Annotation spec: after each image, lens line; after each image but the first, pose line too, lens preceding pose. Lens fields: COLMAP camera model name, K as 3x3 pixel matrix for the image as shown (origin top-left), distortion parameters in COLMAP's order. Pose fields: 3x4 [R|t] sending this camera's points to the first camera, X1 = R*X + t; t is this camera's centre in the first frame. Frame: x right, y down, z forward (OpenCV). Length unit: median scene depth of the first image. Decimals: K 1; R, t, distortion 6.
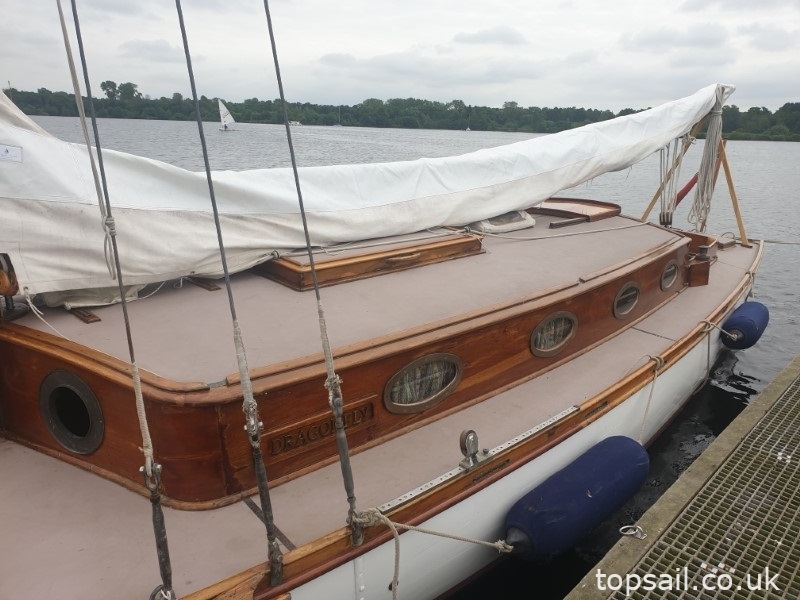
lens RADIAL K [[620.6, 0, 404.7], [0, 620.6, 295.7], [0, 0, 1]] dist [0.027533, -0.002644]
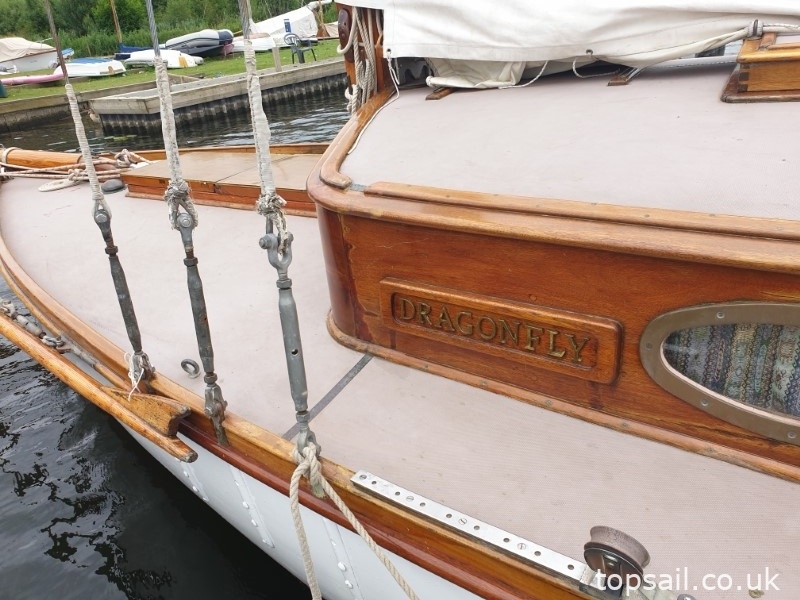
lens RADIAL K [[641.9, 0, 400.9], [0, 641.9, 298.0], [0, 0, 1]] dist [0.047307, 0.005535]
pose [[0.185235, 0.360528, -0.914170, 0.182398], [-0.151307, 0.929640, 0.335970, 0.002216], [0.970976, 0.076087, 0.226752, 0.377359]]
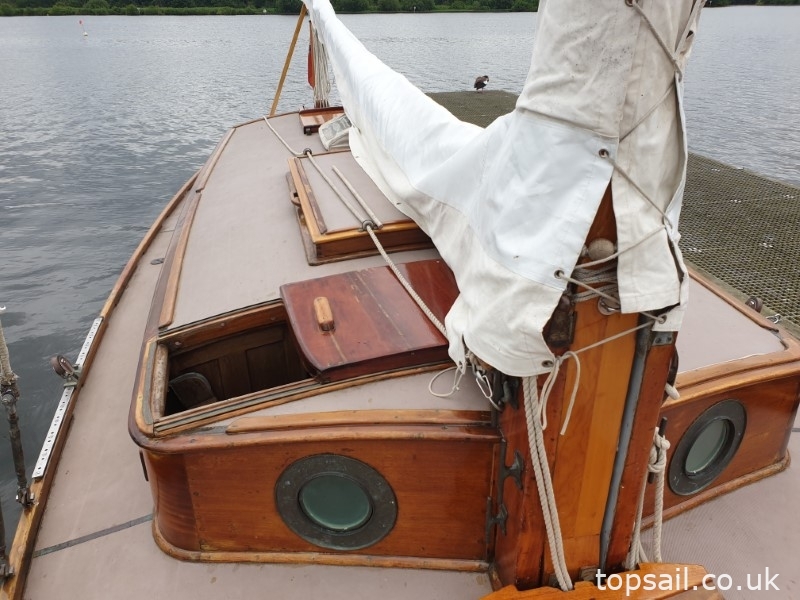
lens RADIAL K [[623.4, 0, 396.4], [0, 623.4, 300.6], [0, 0, 1]] dist [0.072759, -0.072689]
pose [[0.591710, -0.378404, 0.711821, -0.567262], [0.246773, 0.925622, 0.286927, -0.142834], [-0.767452, 0.005880, 0.641080, 0.348798]]
